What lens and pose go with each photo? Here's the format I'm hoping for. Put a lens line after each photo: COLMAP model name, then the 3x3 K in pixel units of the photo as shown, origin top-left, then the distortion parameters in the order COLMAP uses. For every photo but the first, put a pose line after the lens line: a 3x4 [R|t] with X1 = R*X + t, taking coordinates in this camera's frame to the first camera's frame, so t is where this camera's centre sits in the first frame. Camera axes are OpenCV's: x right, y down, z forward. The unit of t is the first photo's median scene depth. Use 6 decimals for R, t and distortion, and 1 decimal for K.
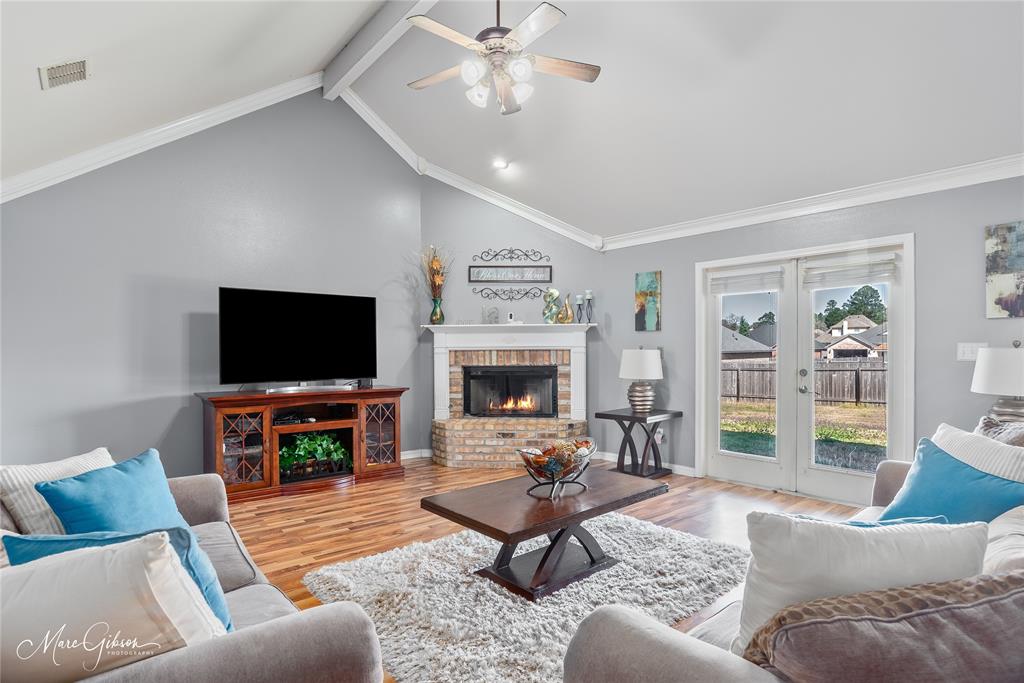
lens RADIAL K [[539.8, 0, 520.4], [0, 539.8, 353.5], [0, 0, 1]] dist [-0.092971, 0.080500]
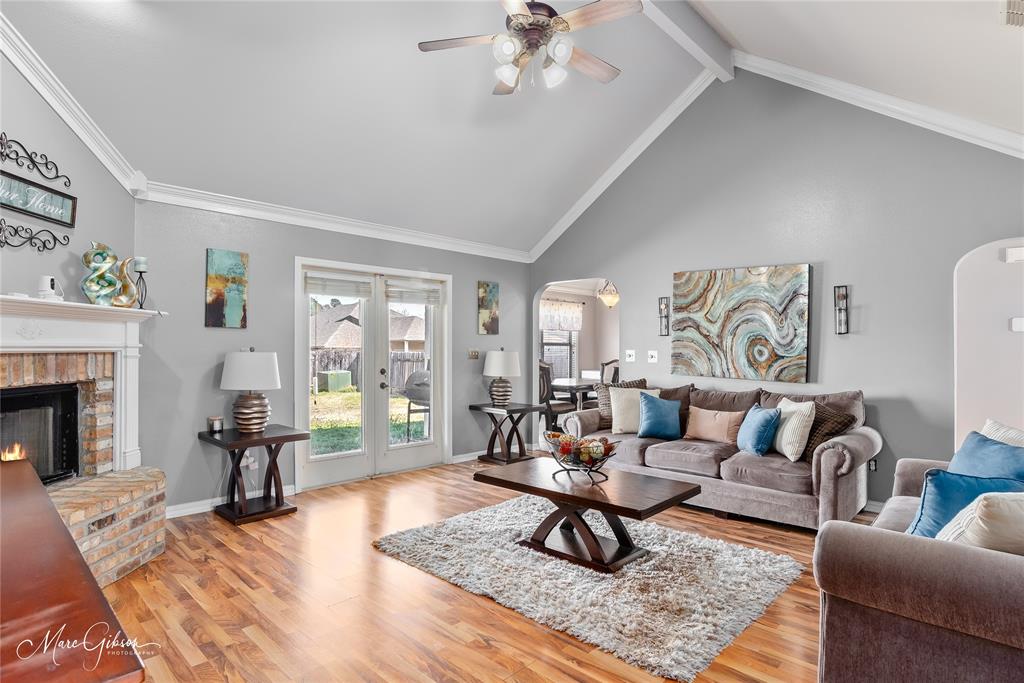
lens RADIAL K [[543.7, 0, 512.0], [0, 543.7, 341.5], [0, 0, 1]] dist [-0.002218, -0.000152]
pose [[-0.096229, 0.016917, 0.995215, -0.572563], [0.005551, 0.999849, -0.016459, -0.007180], [-0.995344, 0.003941, -0.096308, 0.667827]]
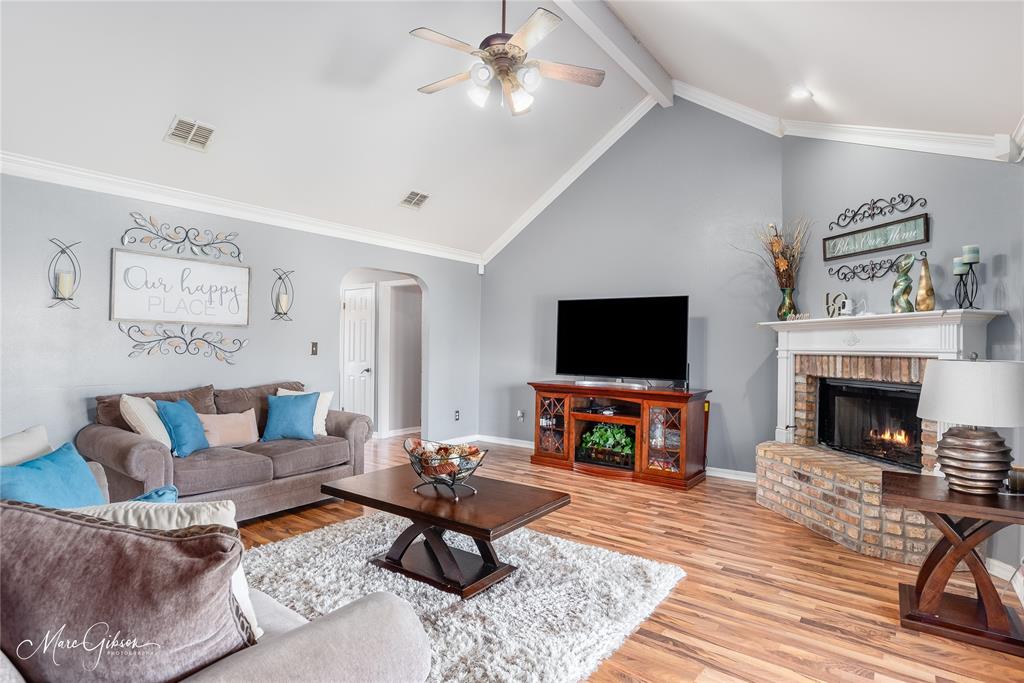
lens RADIAL K [[543.7, 0, 512.0], [0, 543.7, 341.5], [0, 0, 1]] dist [-0.002218, -0.000152]
pose [[0.223410, 0.000580, -0.974724, 0.575962], [-0.025858, 0.999651, -0.005332, -0.010490], [0.974382, 0.026395, 0.223347, 0.472216]]
